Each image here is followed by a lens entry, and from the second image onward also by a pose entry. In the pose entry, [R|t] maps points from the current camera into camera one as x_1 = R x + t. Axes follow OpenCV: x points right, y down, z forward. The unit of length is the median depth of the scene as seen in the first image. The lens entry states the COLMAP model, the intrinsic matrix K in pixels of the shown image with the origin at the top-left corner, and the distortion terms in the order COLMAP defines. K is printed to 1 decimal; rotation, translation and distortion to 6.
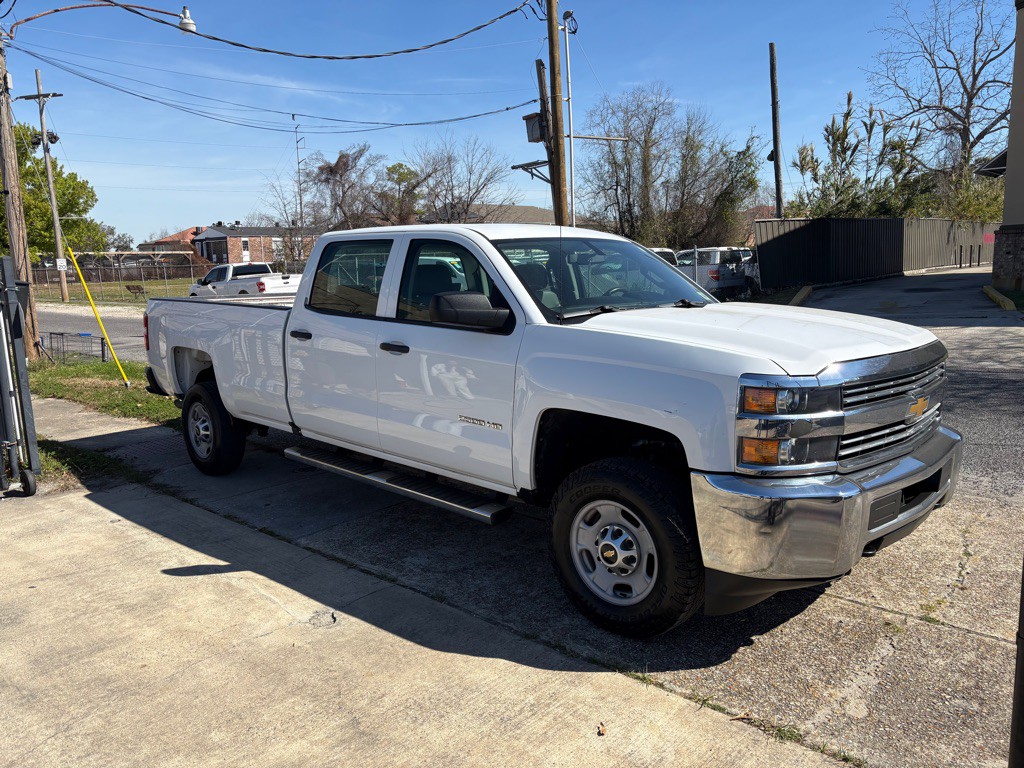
lens RADIAL K [[768.9, 0, 512.0], [0, 768.9, 384.0], [0, 0, 1]] dist [0.062668, -0.065527]
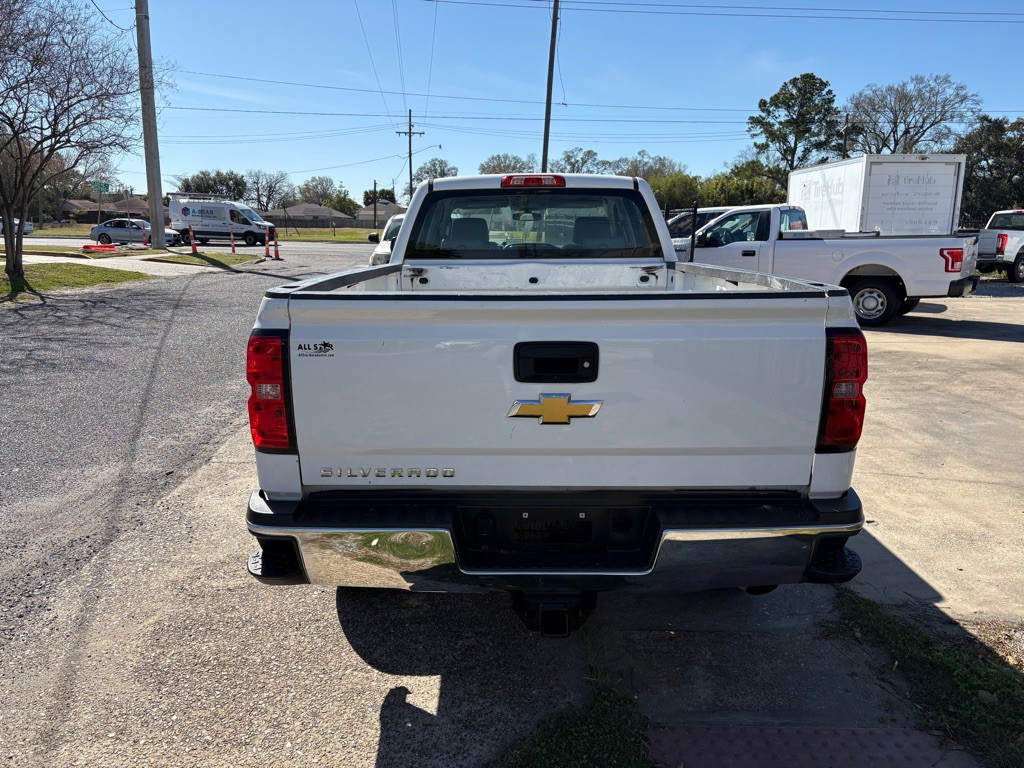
lens RADIAL K [[771.9, 0, 507.3], [0, 771.9, 384.2], [0, 0, 1]] dist [0.062192, -0.067175]
pose [[-0.697087, -0.124386, 0.706115, -0.985941], [0.123112, 0.949444, 0.288788, -0.300521], [-0.706338, 0.288242, -0.646532, 2.157868]]
